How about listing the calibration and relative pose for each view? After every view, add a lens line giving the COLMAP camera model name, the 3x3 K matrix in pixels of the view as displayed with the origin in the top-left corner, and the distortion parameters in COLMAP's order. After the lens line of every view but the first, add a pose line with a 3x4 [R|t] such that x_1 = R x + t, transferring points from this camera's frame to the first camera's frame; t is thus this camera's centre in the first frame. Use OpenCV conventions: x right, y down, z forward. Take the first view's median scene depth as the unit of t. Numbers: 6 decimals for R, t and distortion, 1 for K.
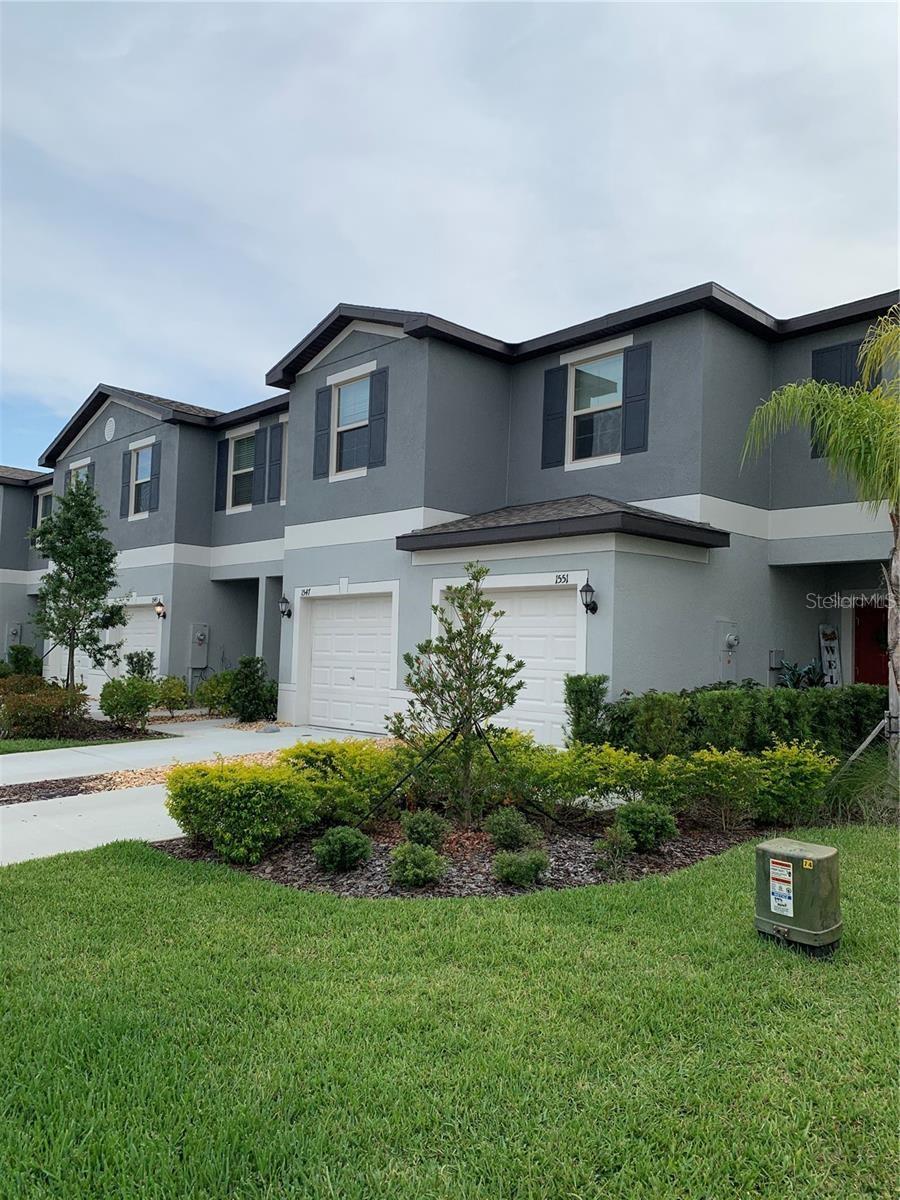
lens RADIAL K [[923.9, 0, 458.5], [0, 923.9, 597.4], [0, 0, 1]] dist [0.054242, -0.057748]
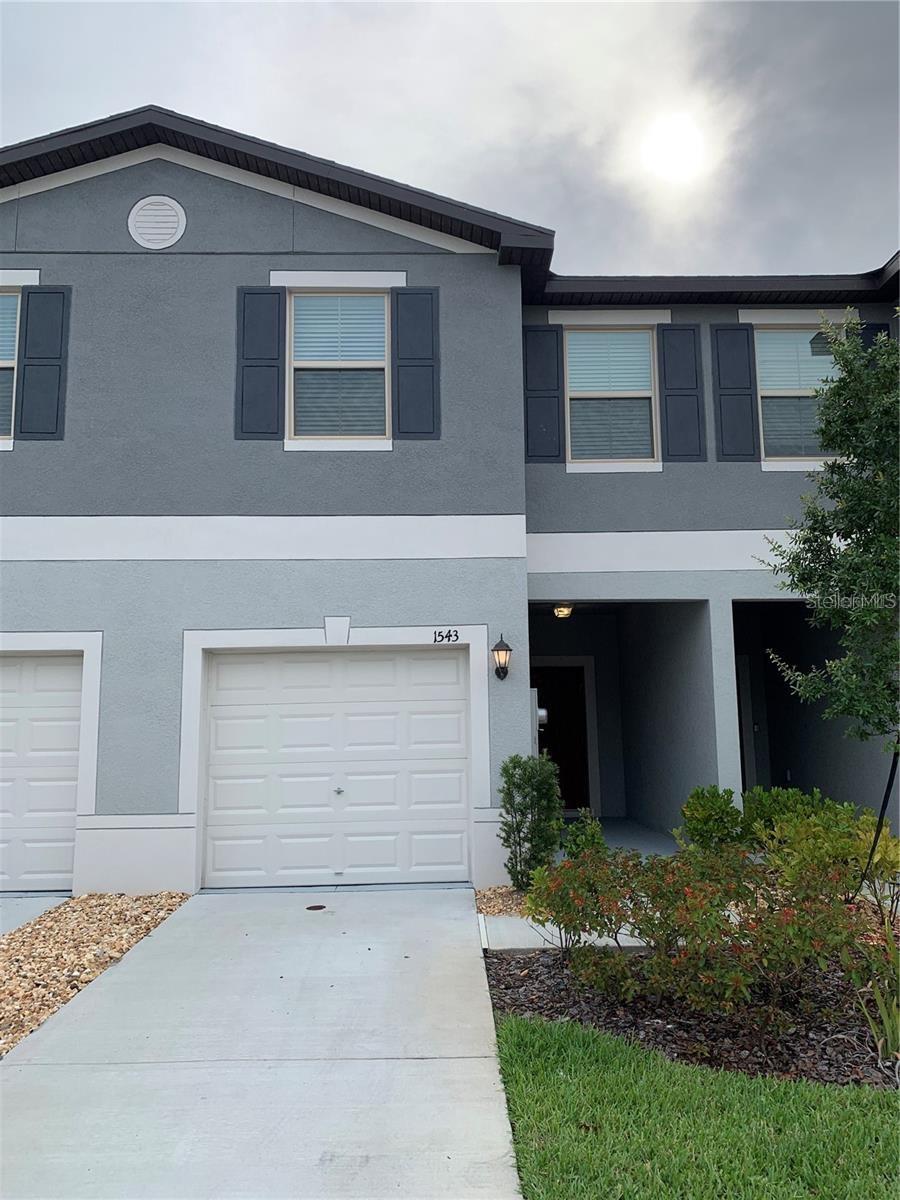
lens RADIAL K [[923.9, 0, 451.2], [0, 923.9, 599.6], [0, 0, 1]] dist [0.054242, -0.057748]
pose [[0.647952, 0.068117, 0.758629, -0.513113], [-0.002583, 0.996184, -0.087240, 0.018392], [-0.761677, 0.054567, 0.645656, 0.564725]]
